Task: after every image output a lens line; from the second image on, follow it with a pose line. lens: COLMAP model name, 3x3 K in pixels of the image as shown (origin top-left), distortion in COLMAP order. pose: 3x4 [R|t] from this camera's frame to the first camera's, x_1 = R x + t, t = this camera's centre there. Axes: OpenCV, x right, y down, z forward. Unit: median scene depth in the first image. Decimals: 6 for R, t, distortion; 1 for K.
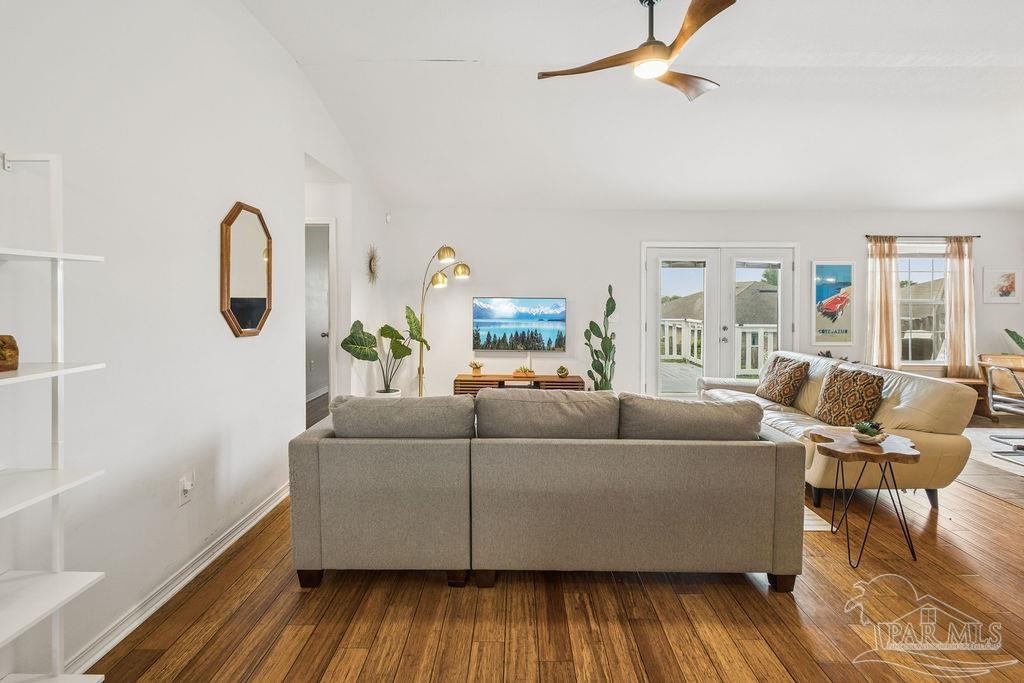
lens RADIAL K [[487.5, 0, 518.4], [0, 487.5, 299.2], [0, 0, 1]] dist [0.009734, -0.001097]
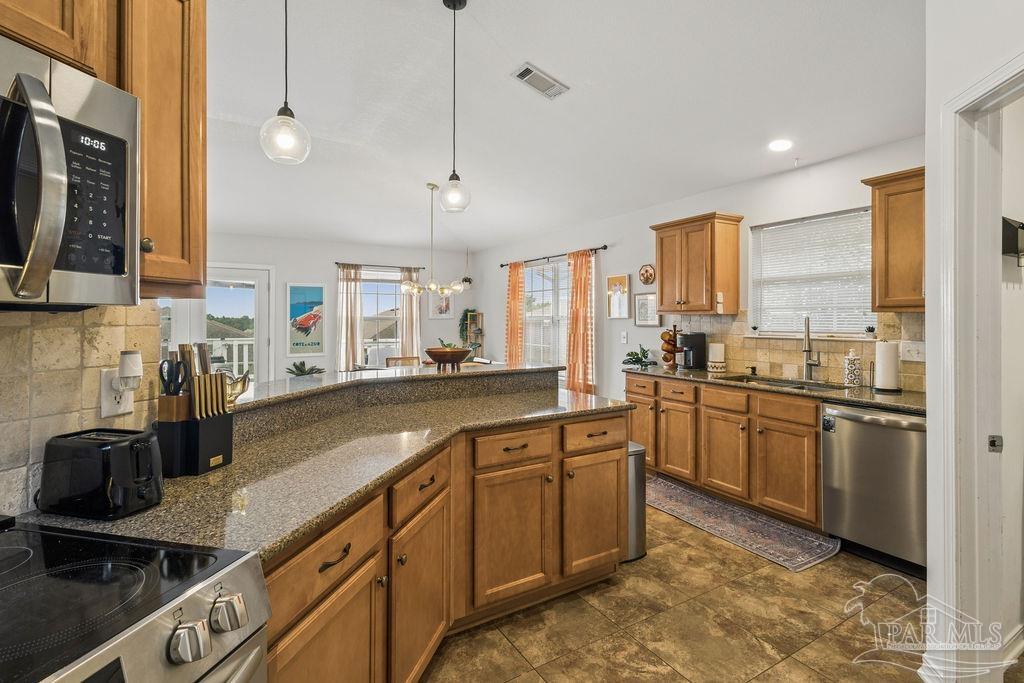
lens RADIAL K [[480.2, 0, 511.3], [0, 480.2, 317.0], [0, 0, 1]] dist [0.009016, 0.000072]
pose [[0.854876, -0.002343, 0.518826, 0.471189], [0.005225, 0.999978, -0.004093, 0.009368], [-0.518805, 0.006210, 0.854870, -0.221029]]
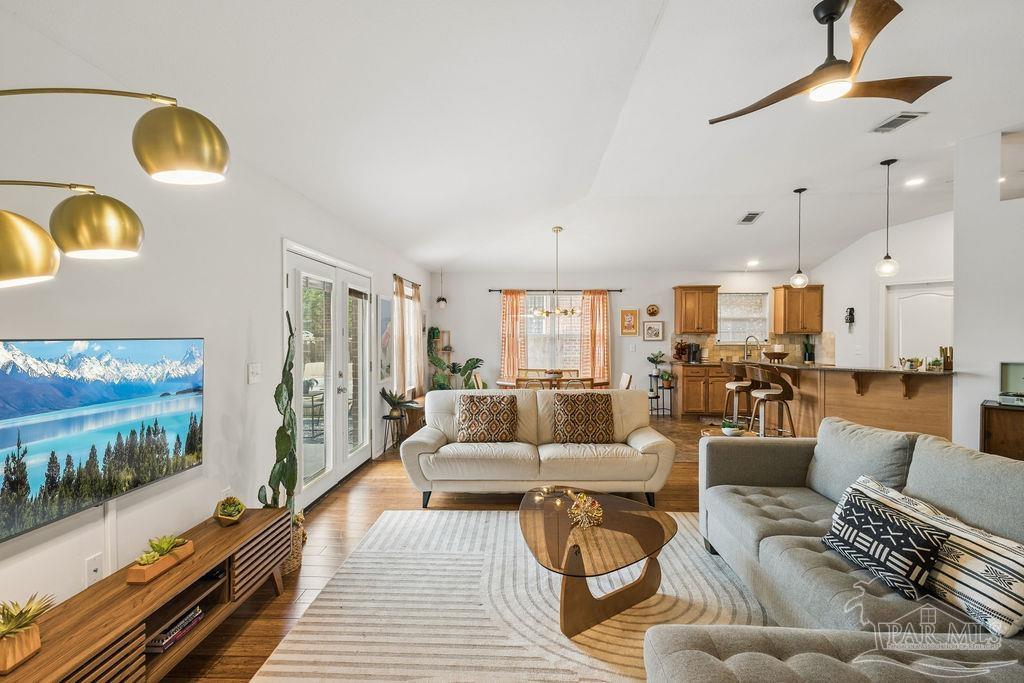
lens RADIAL K [[471.8, 0, 512.0], [0, 471.8, 341.5], [0, 0, 1]] dist [0.005793, -0.000252]
pose [[0.035075, -0.021336, 0.999157, -0.298309], [0.003842, 0.999768, 0.021214, -0.005251], [-0.999377, 0.003094, 0.035149, 0.716080]]
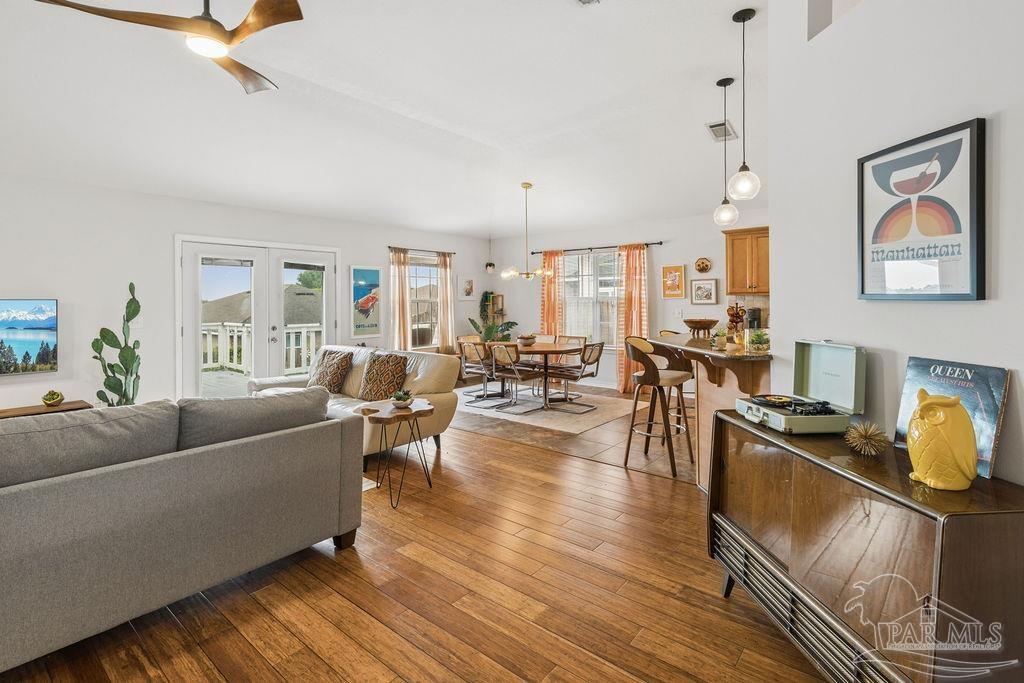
lens RADIAL K [[486.4, 0, 508.5], [0, 486.4, 298.9], [0, 0, 1]] dist [0.010089, 0.000811]
pose [[0.641595, -0.006874, 0.767013, -0.035926], [0.012474, 0.999921, -0.001473, 0.007069], [-0.766942, 0.010513, 0.641630, -0.013681]]
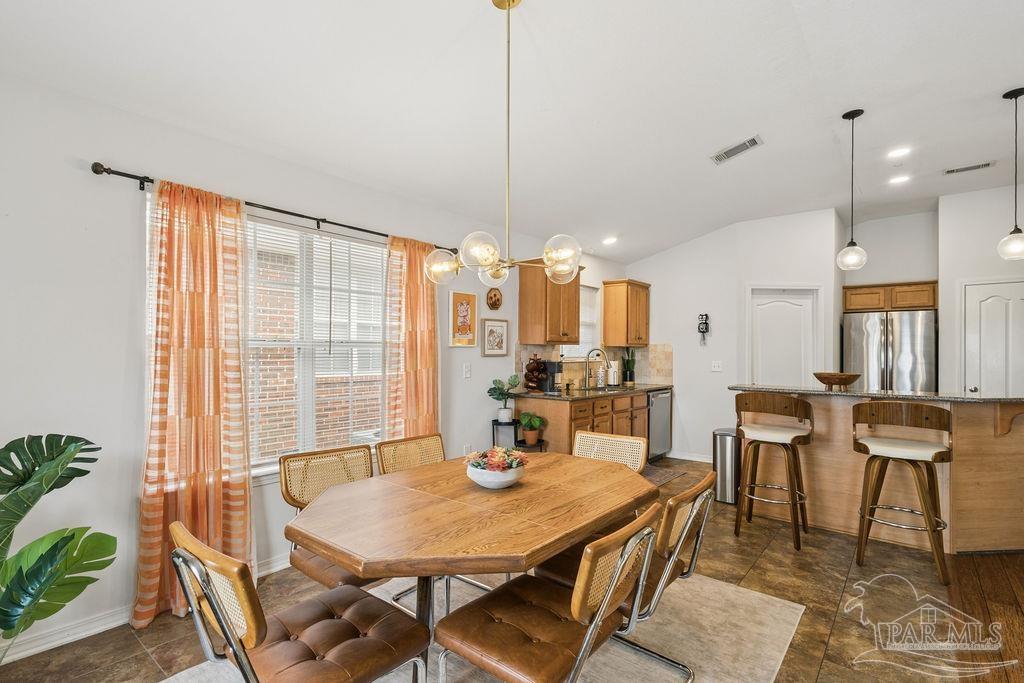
lens RADIAL K [[483.0, 0, 505.1], [0, 483.0, 349.5], [0, 0, 1]] dist [0.003791, -0.000238]
pose [[-0.765229, -0.005040, 0.643738, 0.597467], [-0.006389, 0.999980, 0.000234, 0.013005], [-0.643726, -0.003934, -0.765246, 0.914847]]
